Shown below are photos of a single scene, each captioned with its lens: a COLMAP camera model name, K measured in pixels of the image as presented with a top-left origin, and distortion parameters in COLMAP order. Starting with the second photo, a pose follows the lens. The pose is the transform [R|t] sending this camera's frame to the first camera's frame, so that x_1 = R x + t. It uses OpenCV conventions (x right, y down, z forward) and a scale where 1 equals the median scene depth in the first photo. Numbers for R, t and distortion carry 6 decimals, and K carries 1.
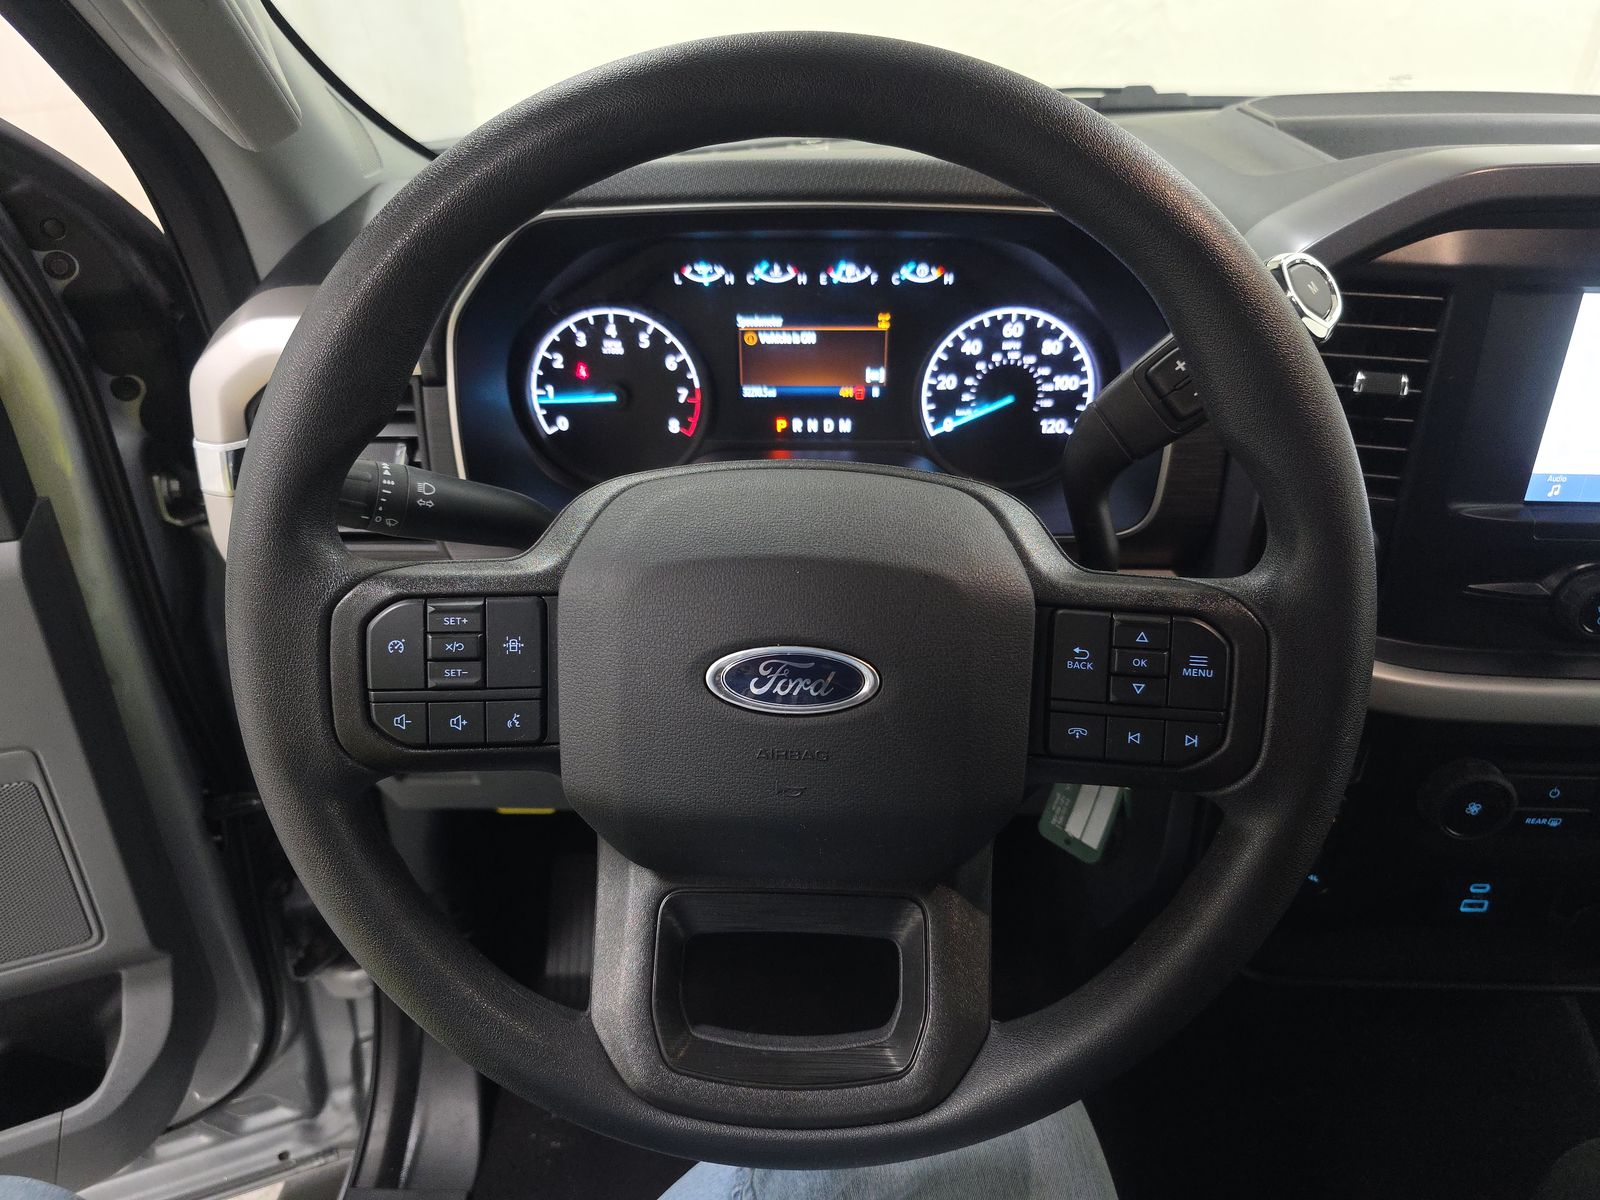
lens RADIAL K [[1056.9, 0, 800.0], [0, 1056.9, 600.0], [0, 0, 1]] dist [0.022939, -0.015196]
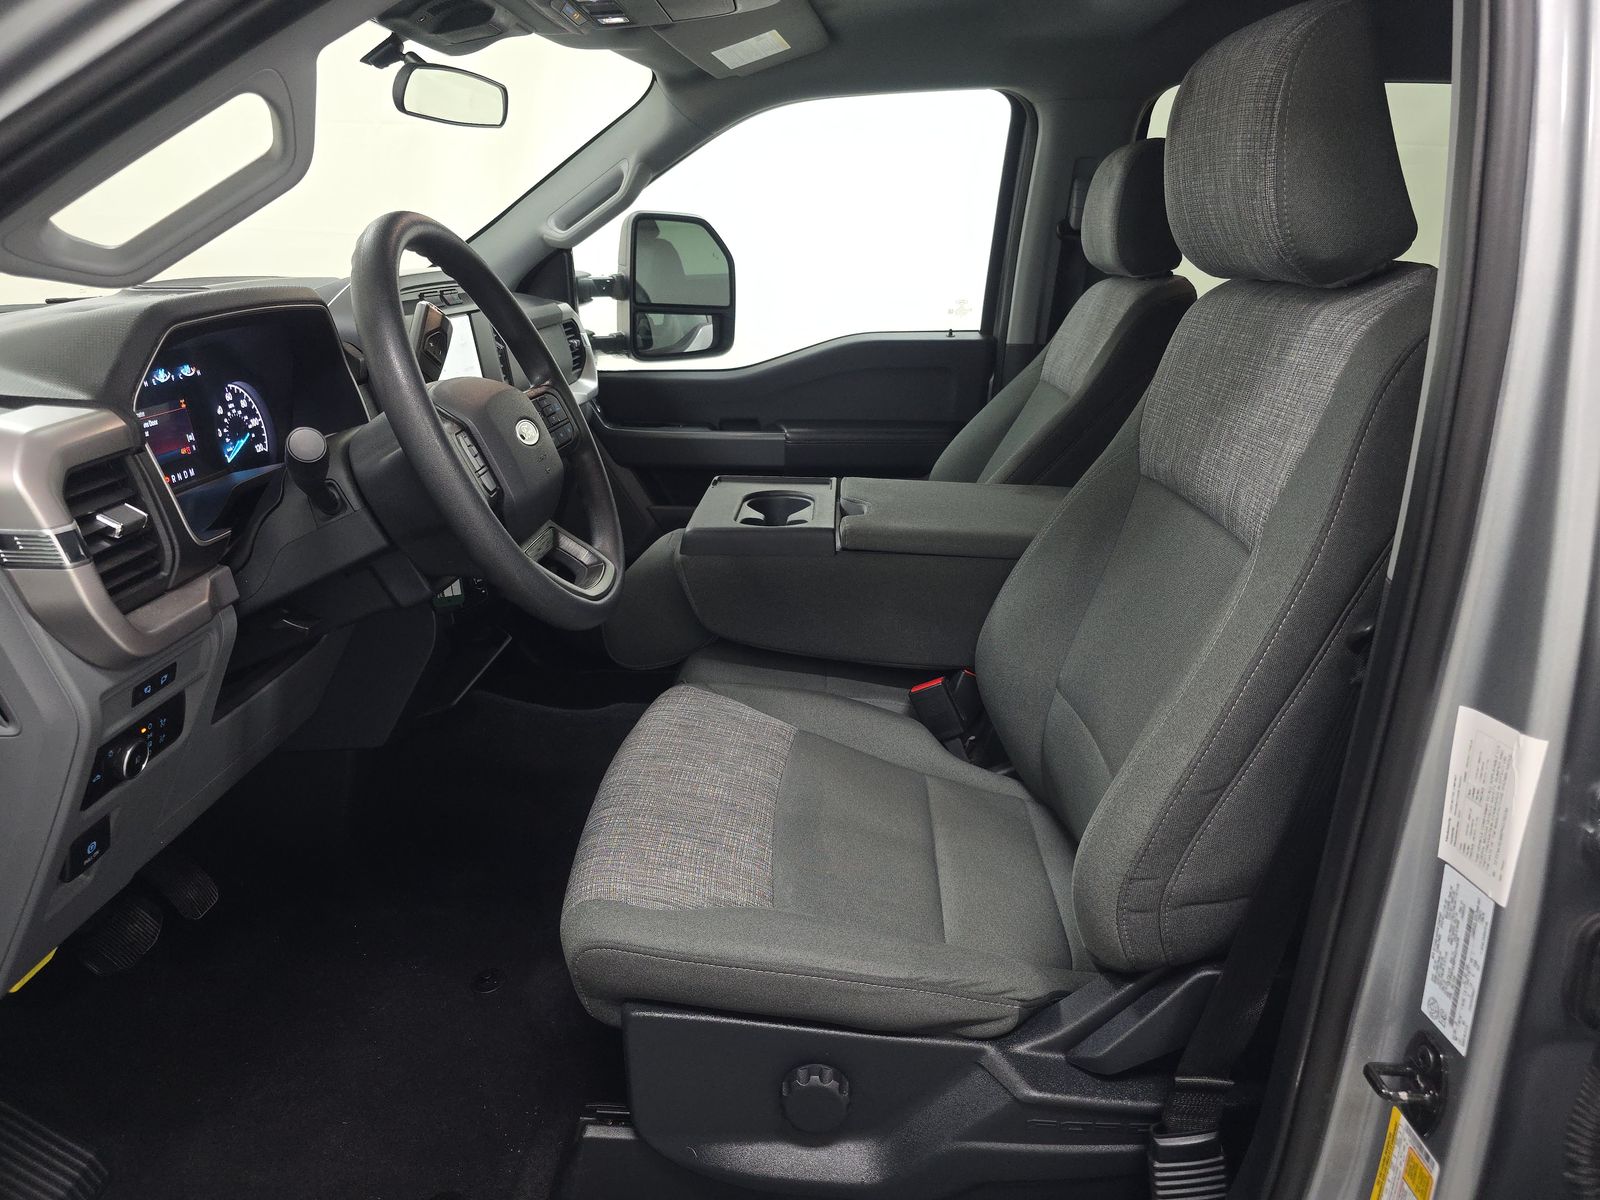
lens RADIAL K [[1056.9, 0, 800.0], [0, 1056.9, 600.0], [0, 0, 1]] dist [0.022939, -0.015196]
pose [[0.003549, -0.319309, 0.947644, -1.535338], [0.528391, 0.805153, 0.269318, 0.037751], [-0.848994, 0.499771, 0.171577, 0.073355]]
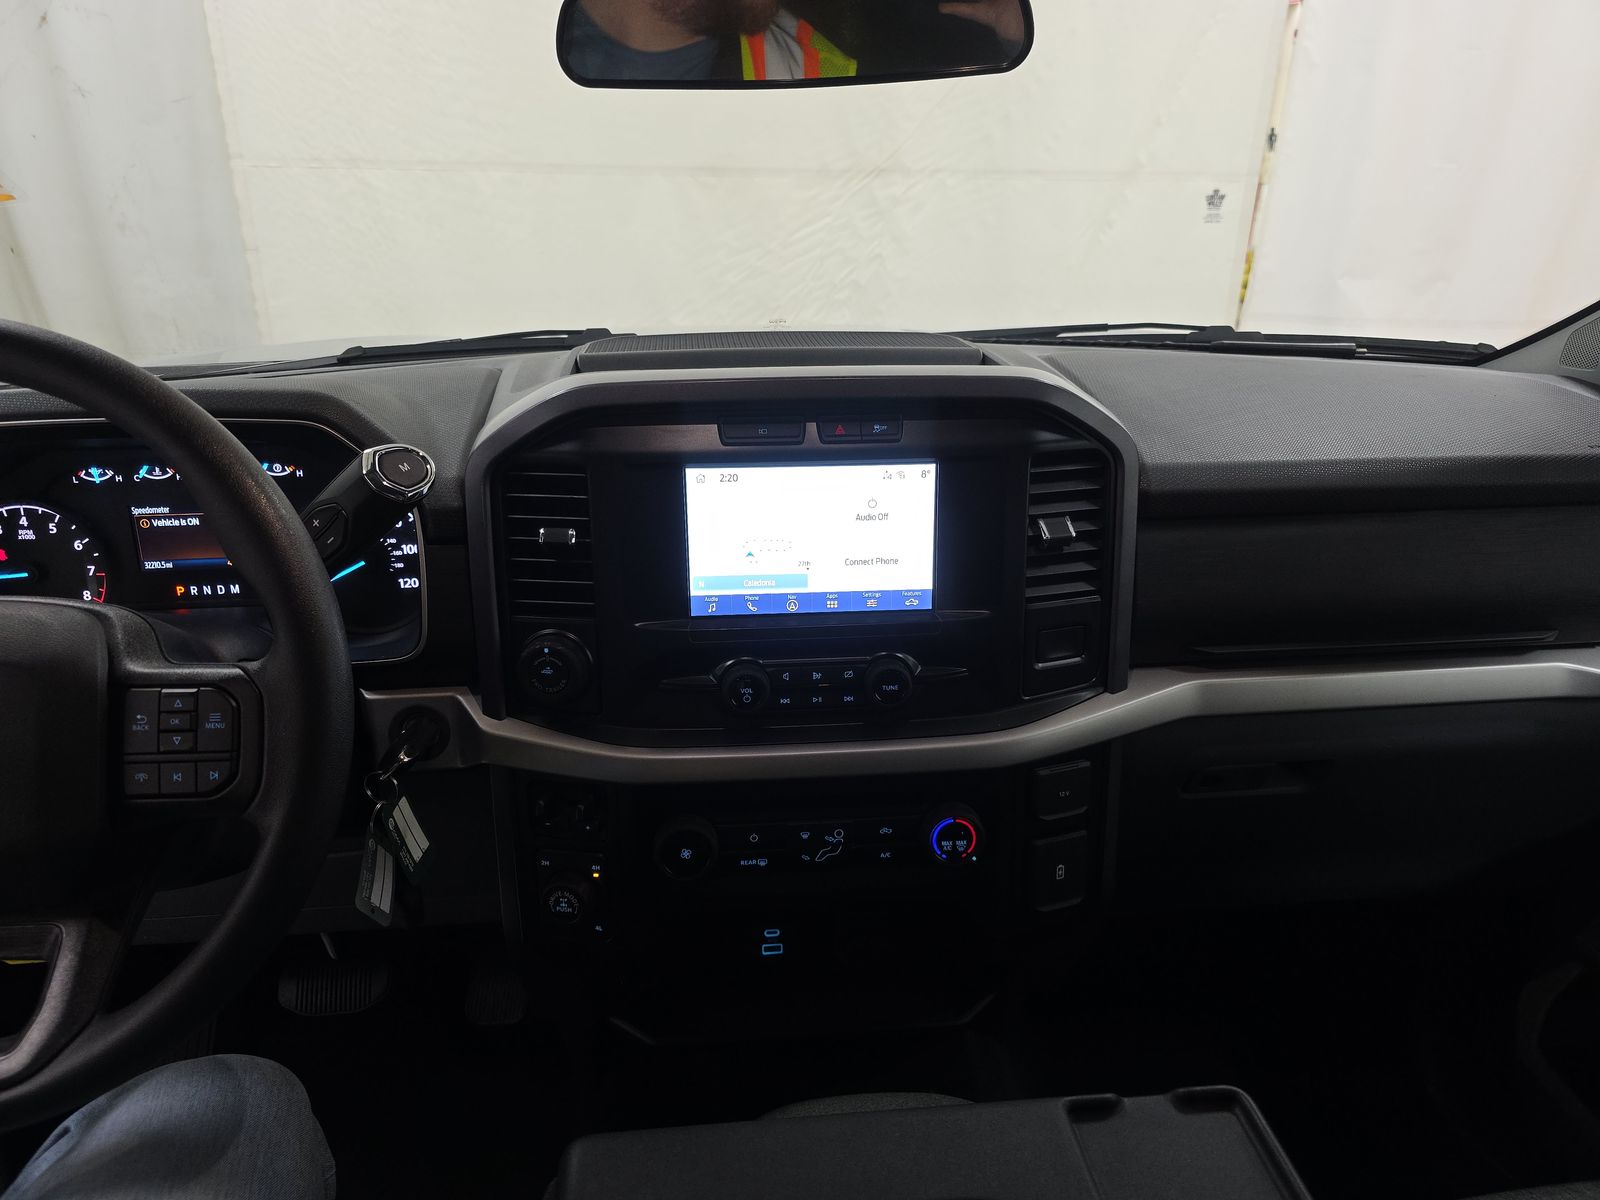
lens RADIAL K [[1056.9, 0, 800.0], [0, 1056.9, 600.0], [0, 0, 1]] dist [0.022939, -0.015196]
pose [[0.991642, -0.045280, 0.120814, 0.566392], [0.067201, 0.980617, -0.184052, 0.125421], [-0.110139, 0.190632, 0.975463, -0.296333]]
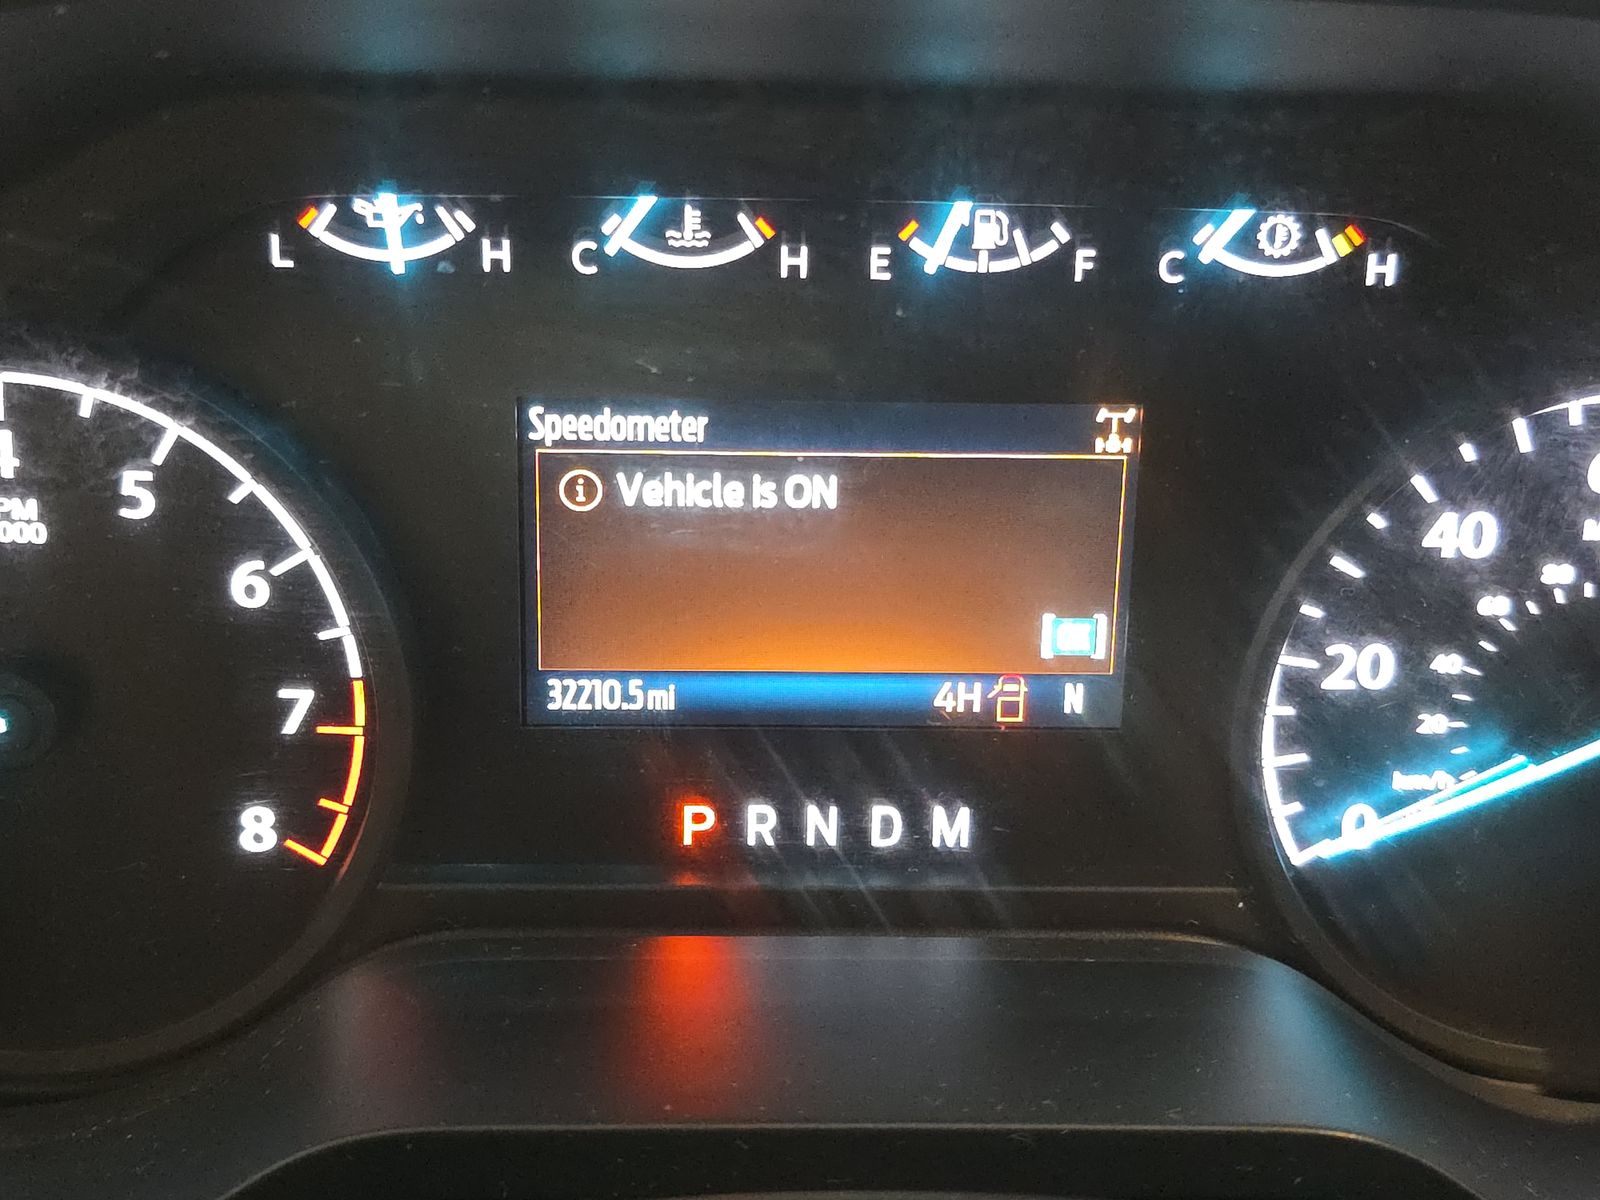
lens RADIAL K [[2123.6, 0, 800.0], [0, 2123.6, 600.0], [0, 0, 1]] dist [0.287783, -1.437728]
pose [[0.997506, 0.006397, 0.070290, -0.030351], [0.004807, 0.987415, -0.158079, -0.142780], [-0.070416, 0.158022, 0.984922, 0.509139]]
